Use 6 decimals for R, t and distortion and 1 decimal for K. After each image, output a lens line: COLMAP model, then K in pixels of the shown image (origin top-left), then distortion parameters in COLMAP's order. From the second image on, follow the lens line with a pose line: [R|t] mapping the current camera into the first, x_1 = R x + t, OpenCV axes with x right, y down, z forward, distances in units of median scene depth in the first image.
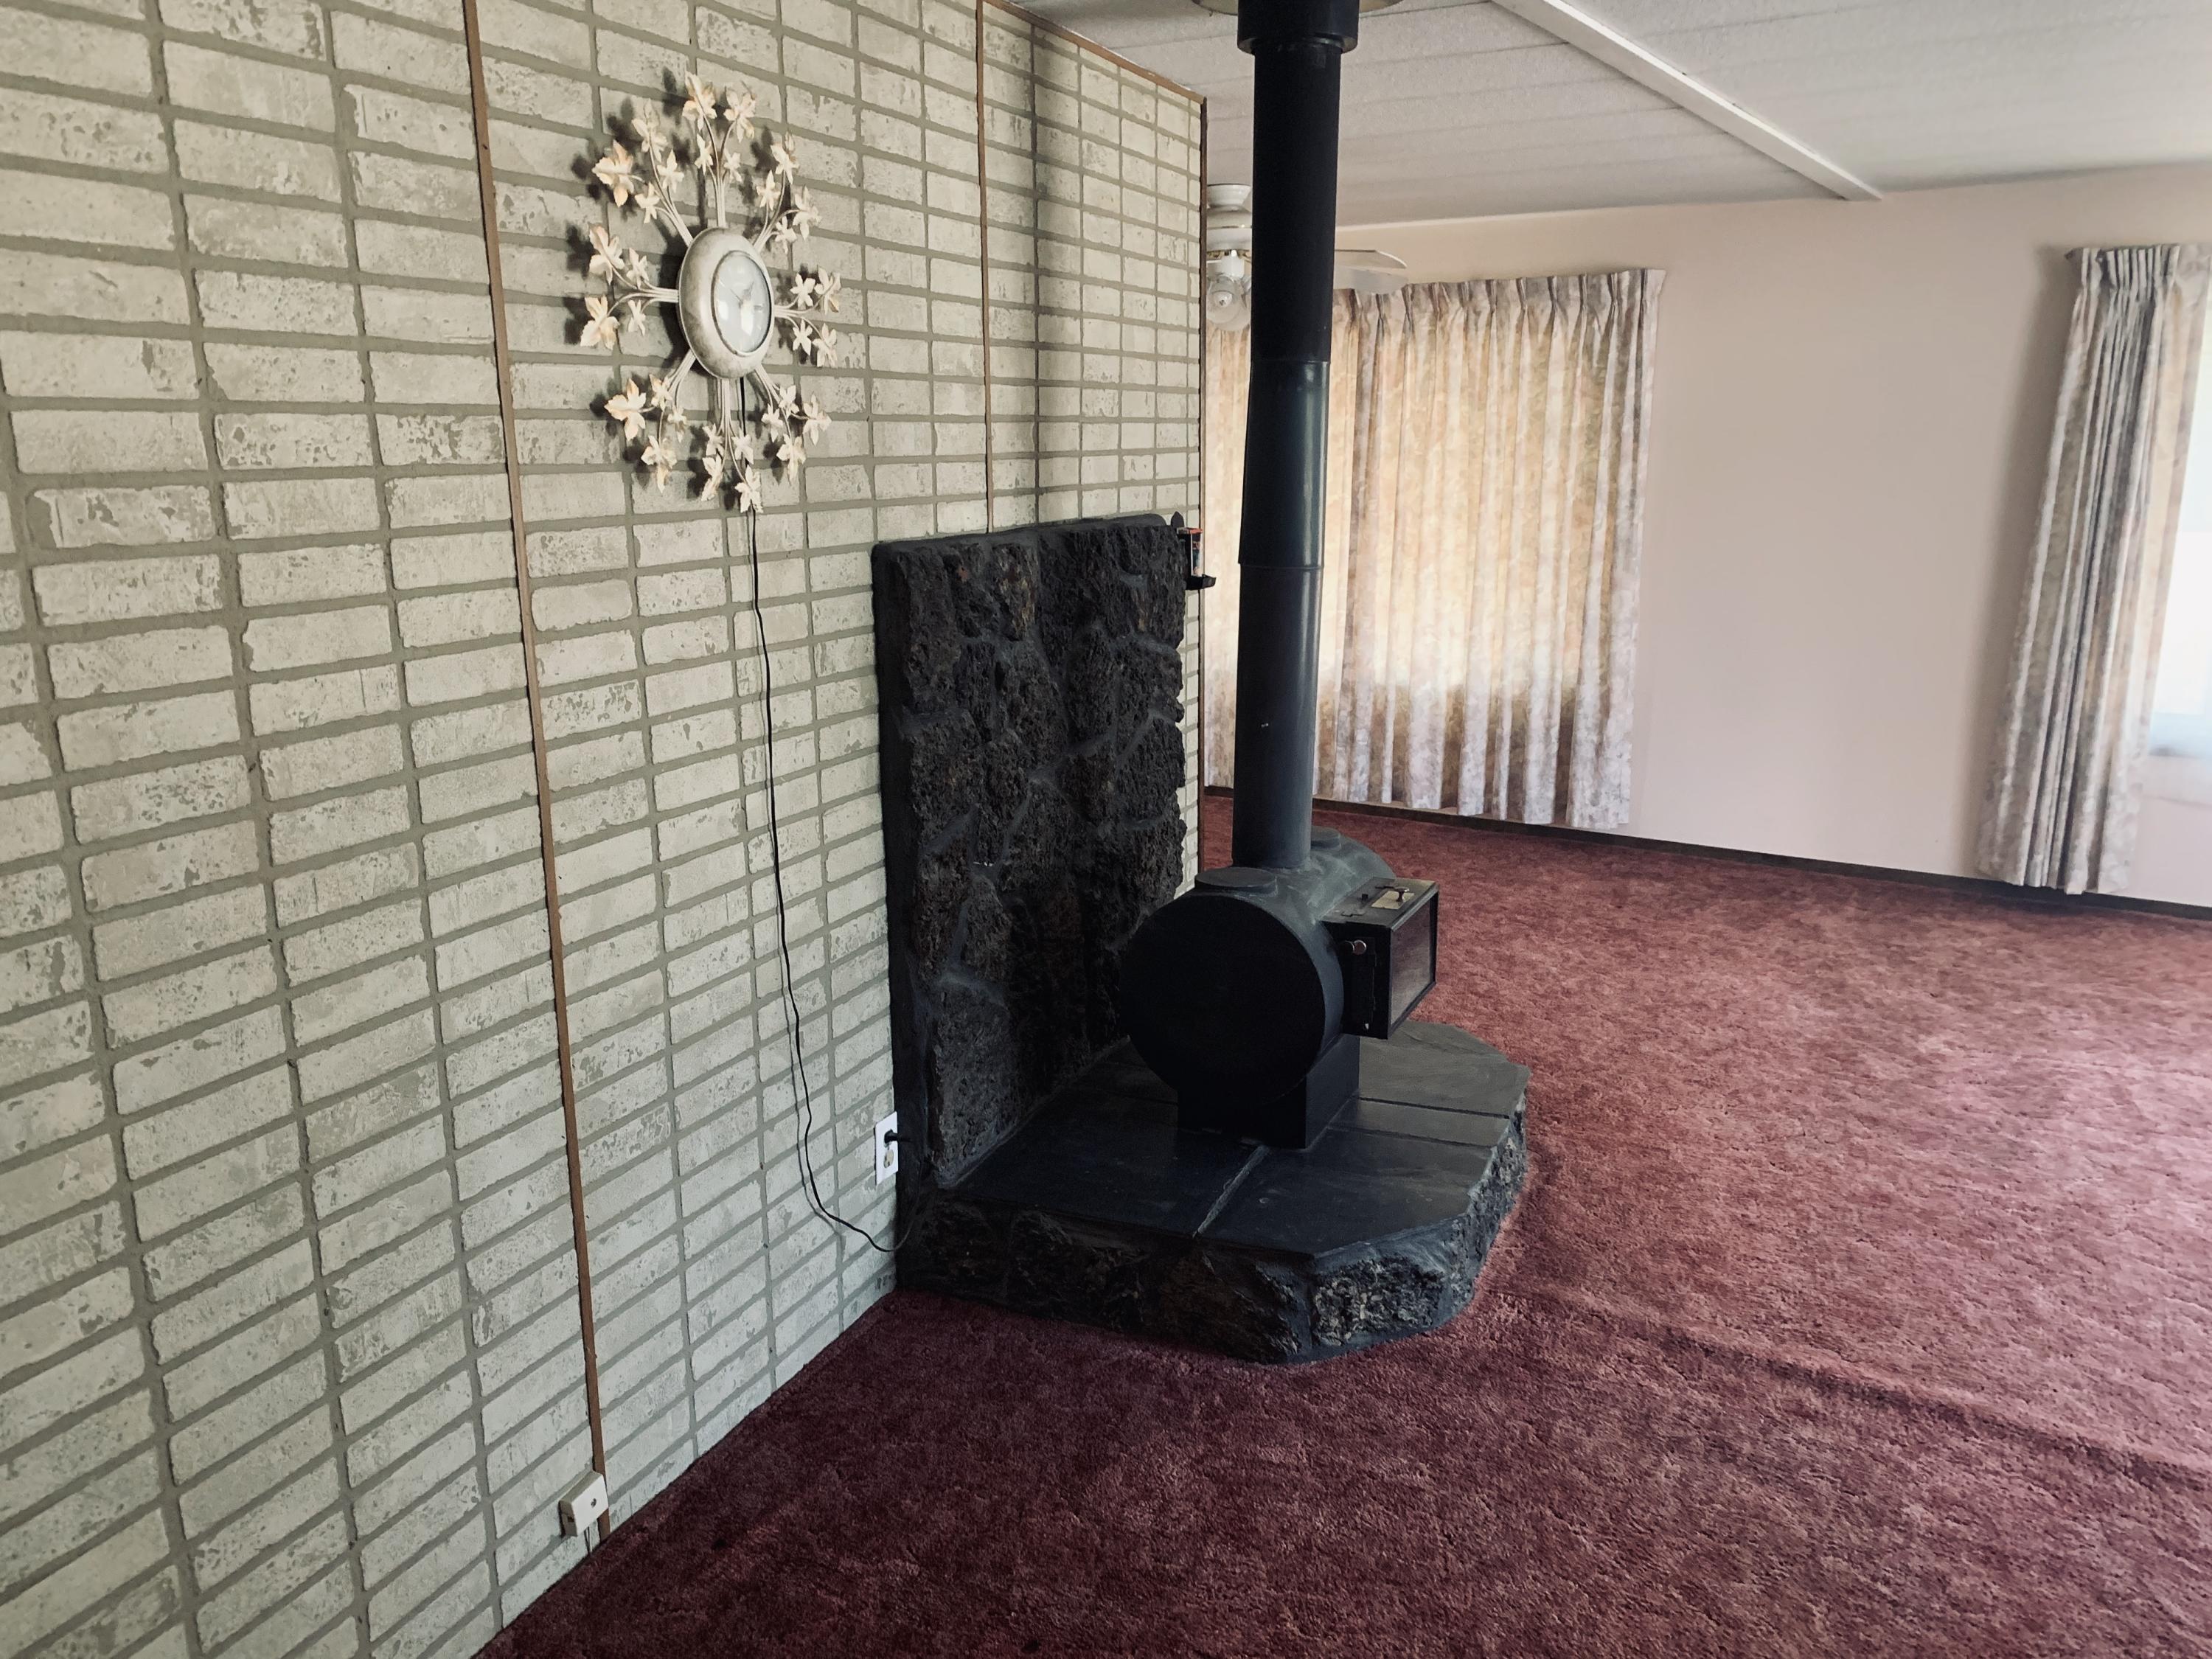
lens RADIAL K [[1688.9, 0, 1057.5], [0, 1688.9, 900.8], [0, 0, 1]] dist [0.007748, 0.005658]
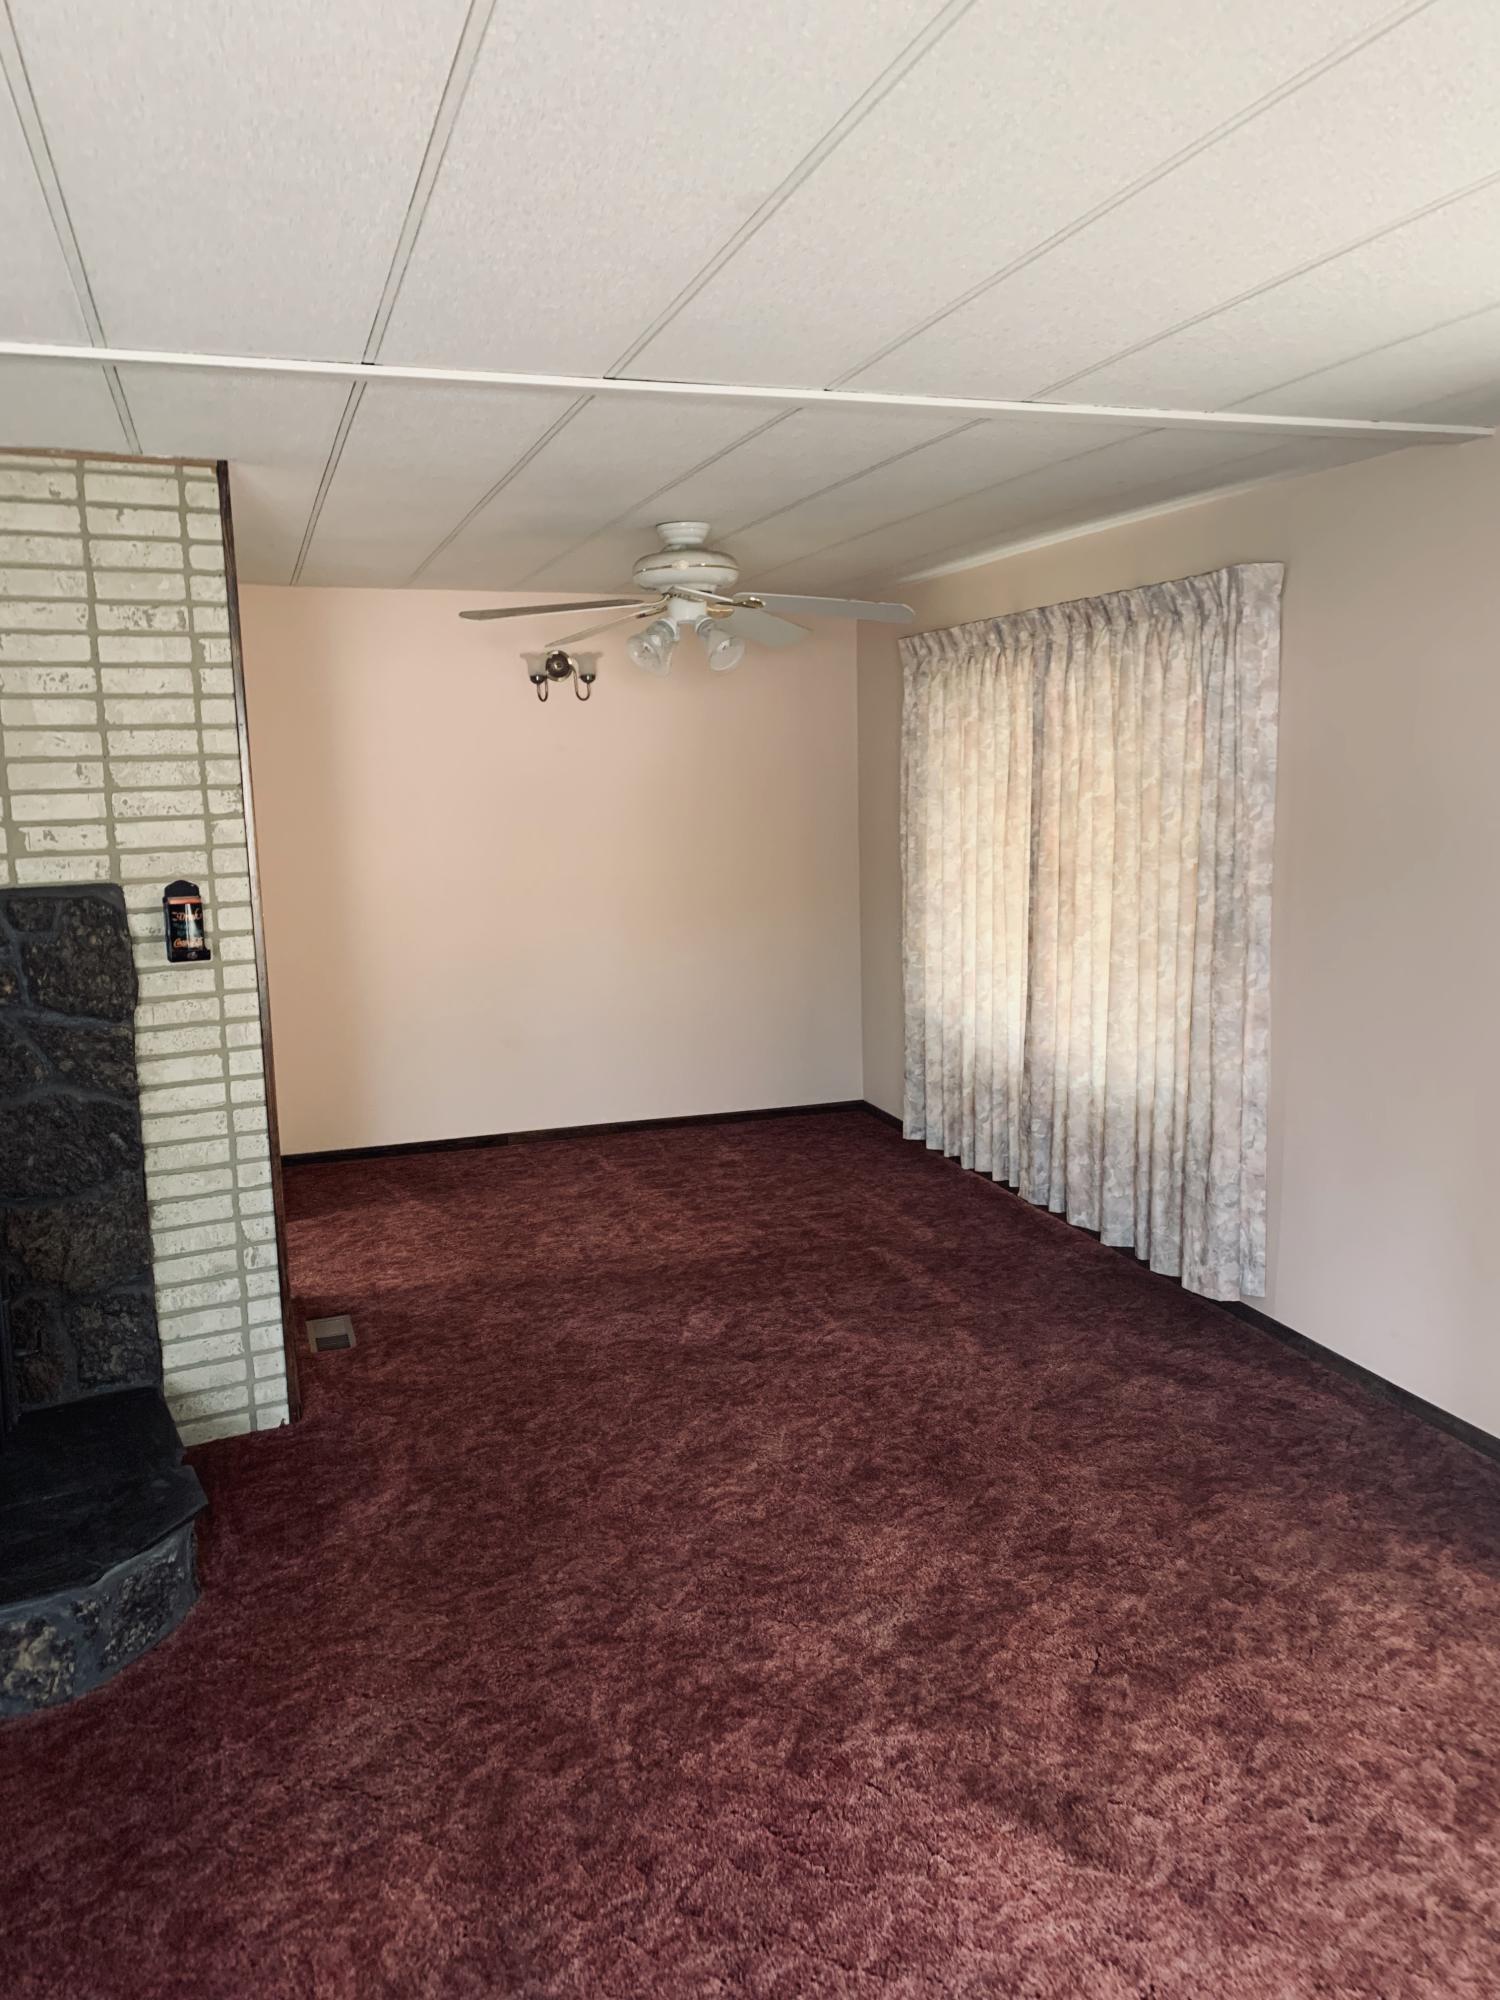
lens RADIAL K [[1527.0, 0, 748.3], [0, 1527.0, 999.8], [0, 0, 1]] dist [0.007748, 0.005658]
pose [[0.793948, 0.084292, -0.602115, 0.642407], [-0.145546, 0.987897, -0.053618, -0.123187], [0.590308, 0.130206, 0.796607, 0.382691]]
